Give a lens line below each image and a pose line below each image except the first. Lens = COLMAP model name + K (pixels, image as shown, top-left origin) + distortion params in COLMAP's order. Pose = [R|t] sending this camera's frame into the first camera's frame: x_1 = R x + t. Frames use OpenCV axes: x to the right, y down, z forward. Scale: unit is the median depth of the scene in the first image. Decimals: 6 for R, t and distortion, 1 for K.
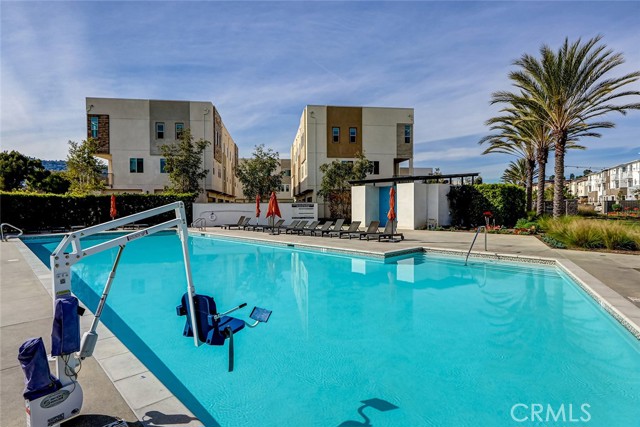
lens RADIAL K [[344.8, 0, 317.7], [0, 344.8, 210.3], [0, 0, 1]] dist [0.002924, -0.000452]
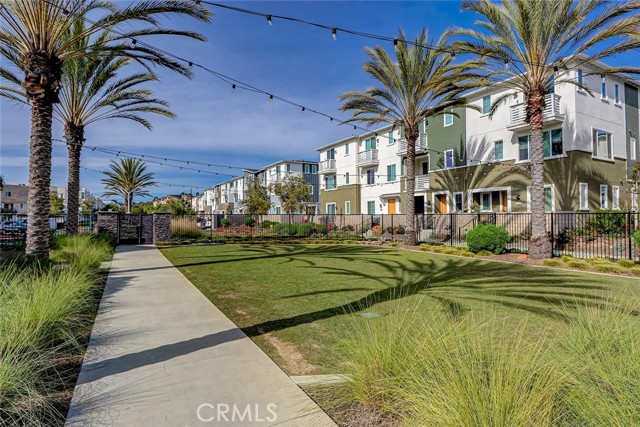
lens RADIAL K [[344.8, 0, 321.3], [0, 344.8, 213.6], [0, 0, 1]] dist [0.002924, -0.000452]
pose [[0.556650, 0.011346, 0.830670, 0.384575], [0.013867, 0.999641, -0.022946, -0.009485], [-0.830632, 0.024292, 0.556292, 0.435696]]
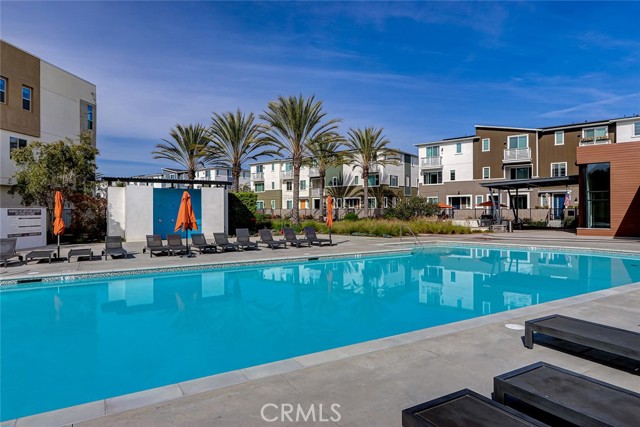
lens RADIAL K [[376.0, 0, 319.6], [0, 376.0, 211.7], [0, 0, 1]] dist [-0.001397, -0.000339]
pose [[0.251706, 0.001525, 0.967802, -0.368193], [0.014615, 0.999879, -0.005377, -0.003154], [-0.967693, 0.015498, 0.251653, 0.287588]]
